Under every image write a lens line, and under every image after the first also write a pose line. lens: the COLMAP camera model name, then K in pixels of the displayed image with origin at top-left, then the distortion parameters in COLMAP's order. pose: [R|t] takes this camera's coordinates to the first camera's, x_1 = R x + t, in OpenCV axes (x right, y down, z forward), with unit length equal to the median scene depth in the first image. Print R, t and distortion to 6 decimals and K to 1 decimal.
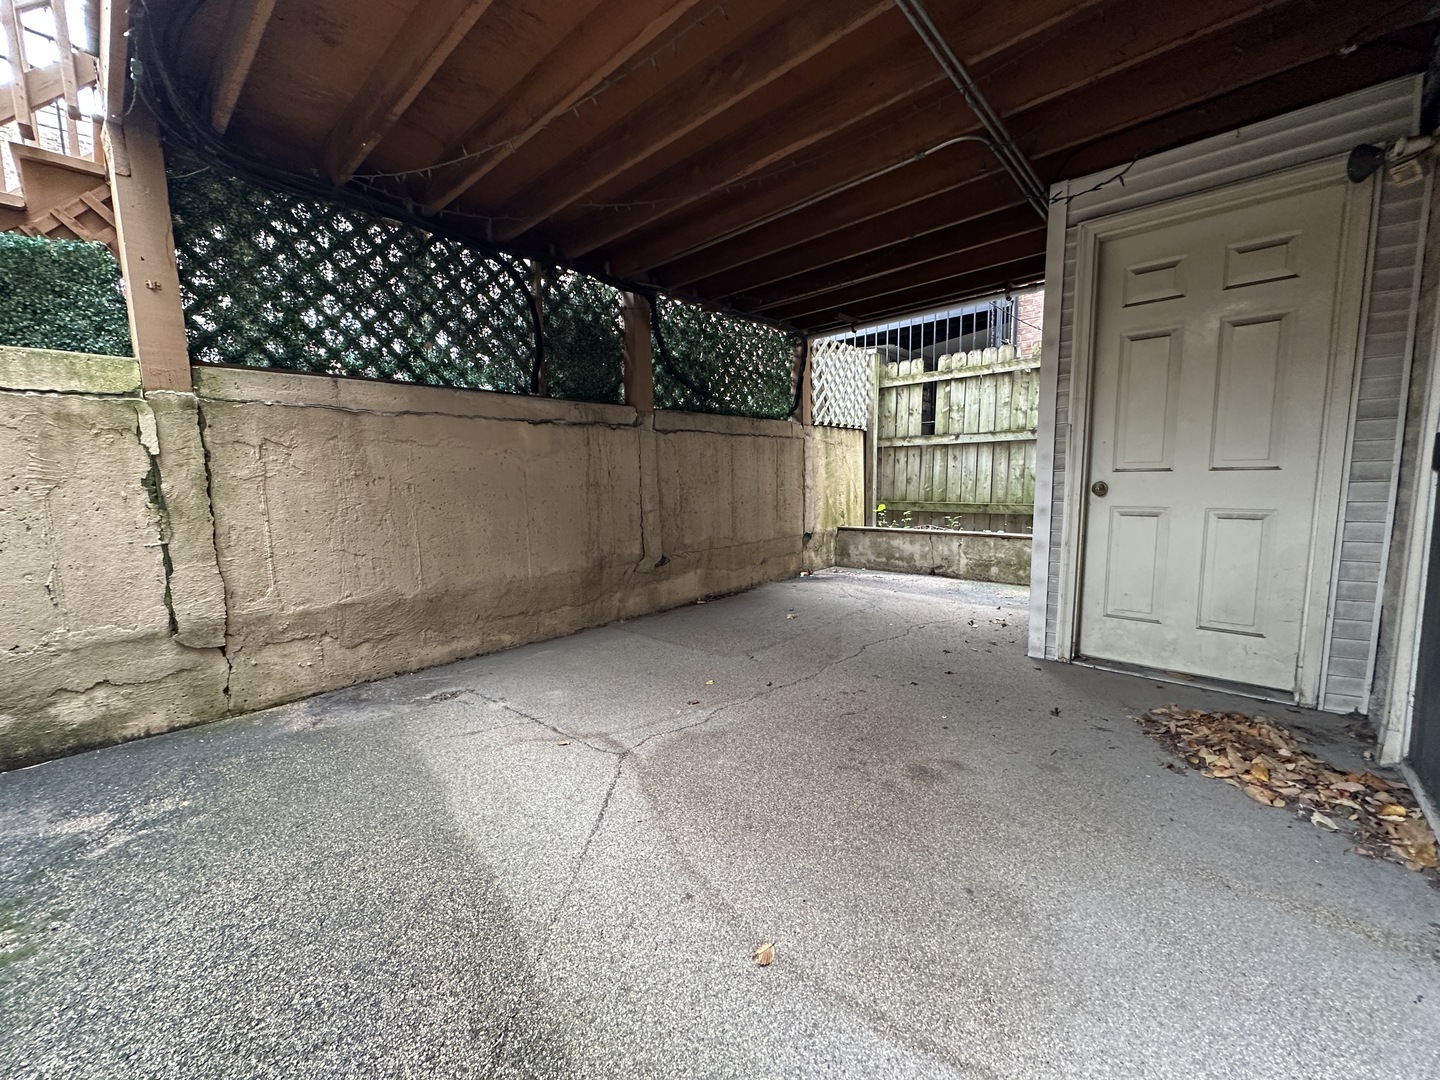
lens RADIAL K [[571.9, 0, 718.3], [0, 571.9, 541.6], [0, 0, 1]] dist [-0.004260, 0.000634]
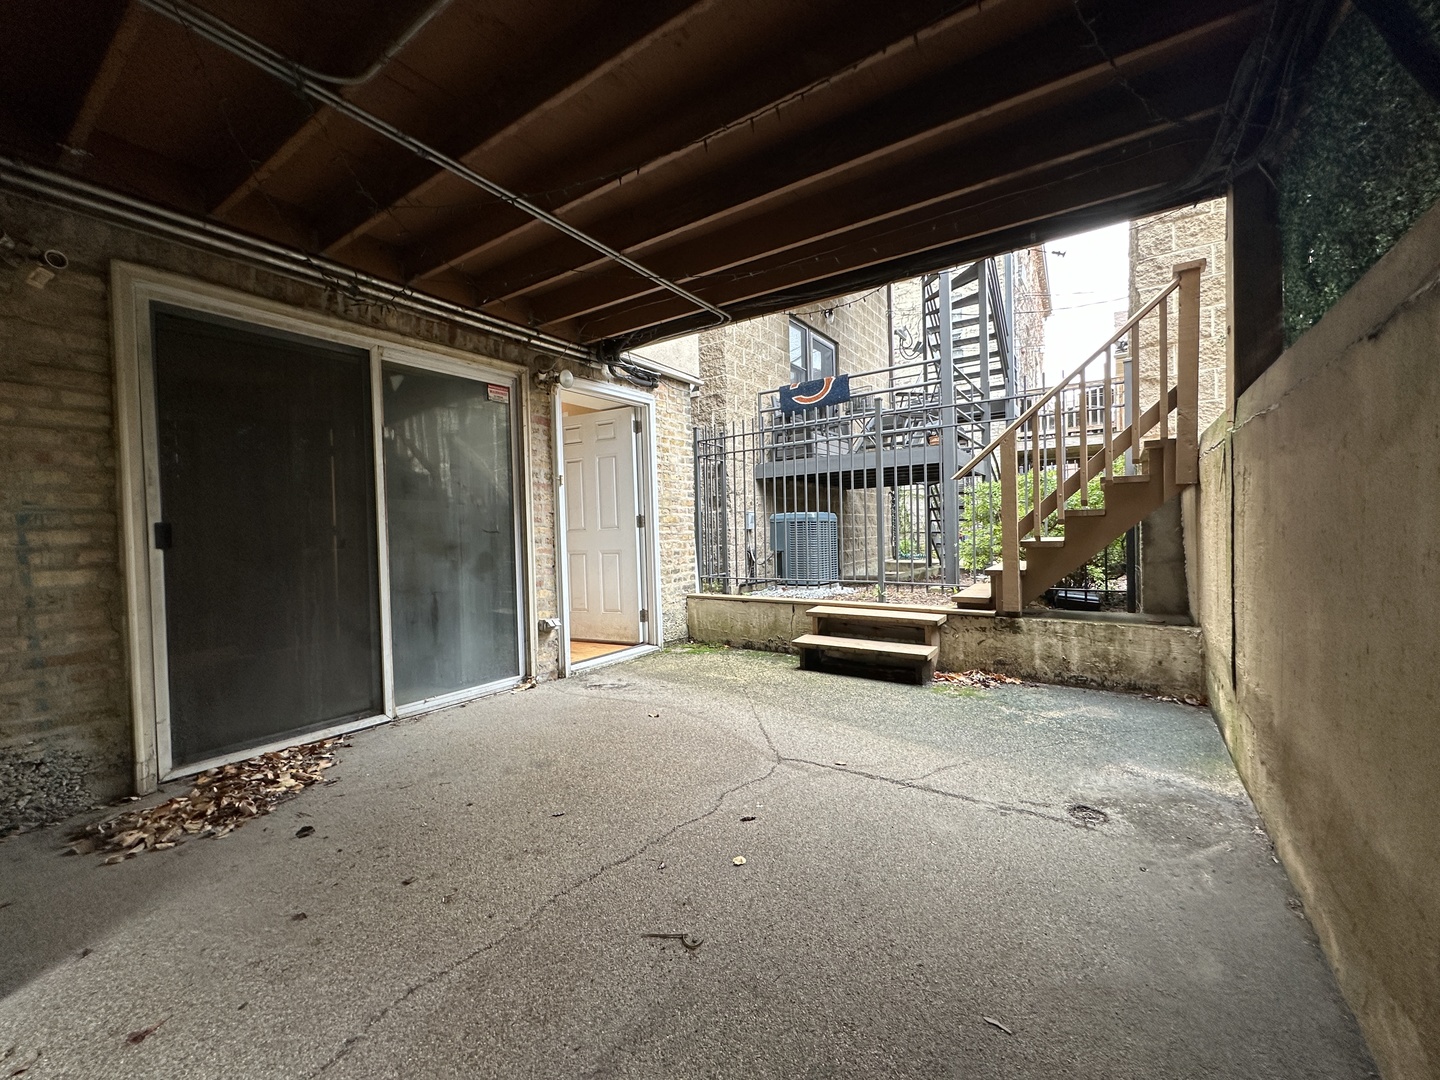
lens RADIAL K [[571.9, 0, 721.9], [0, 571.9, 543.7], [0, 0, 1]] dist [-0.004260, 0.000634]
pose [[-0.989144, 0.043404, -0.140395, 0.088510], [0.023965, 0.990240, 0.137293, -0.208888], [0.144984, 0.132438, -0.980530, 1.789509]]
